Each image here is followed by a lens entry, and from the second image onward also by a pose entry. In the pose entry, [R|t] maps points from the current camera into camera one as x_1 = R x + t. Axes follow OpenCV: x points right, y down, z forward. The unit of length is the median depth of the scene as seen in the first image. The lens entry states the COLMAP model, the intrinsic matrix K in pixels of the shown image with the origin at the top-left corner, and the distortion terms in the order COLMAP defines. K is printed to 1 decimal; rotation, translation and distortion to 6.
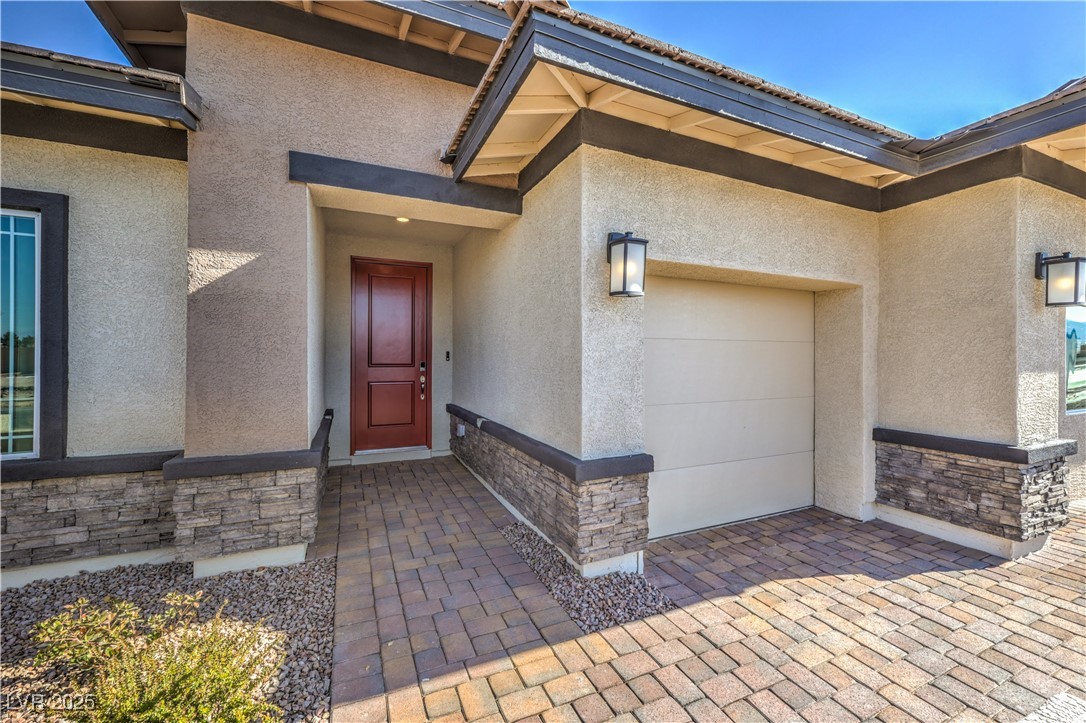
lens RADIAL K [[442.3, 0, 540.0], [0, 442.3, 351.0], [0, 0, 1]] dist [-0.002118, -0.000395]
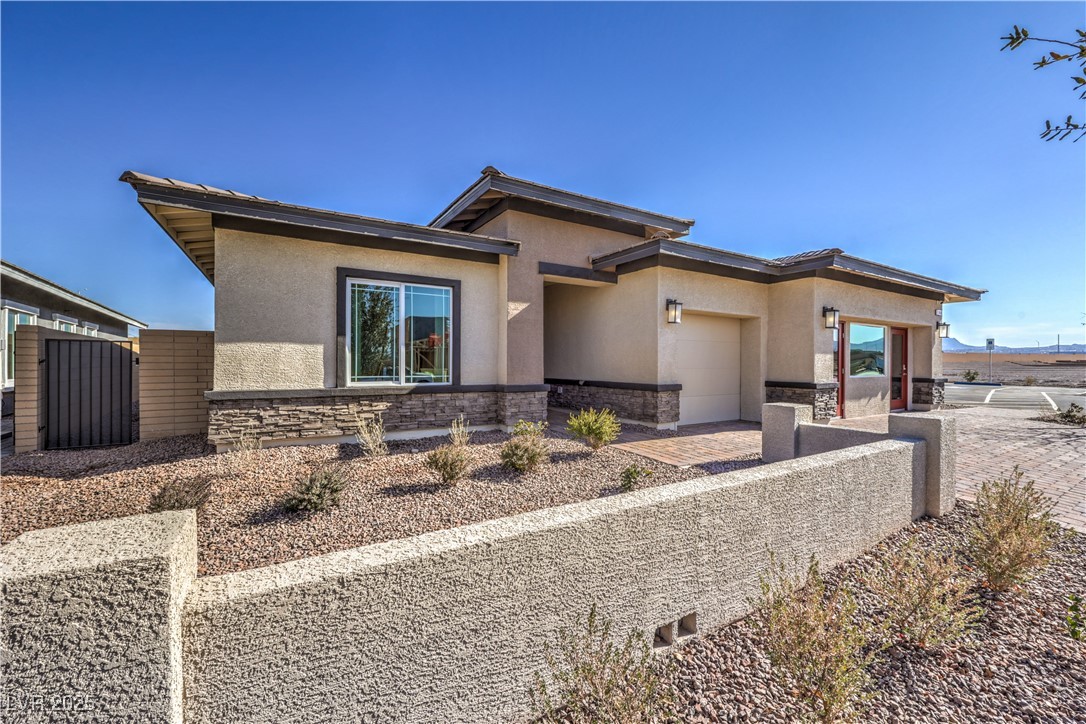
lens RADIAL K [[442.3, 0, 537.8], [0, 442.3, 360.6], [0, 0, 1]] dist [-0.002118, -0.000395]
pose [[0.992871, 0.001524, 0.119181, -0.890989], [-0.002412, 0.999970, 0.007312, 0.079851], [-0.119166, -0.007547, 0.992846, -1.475677]]
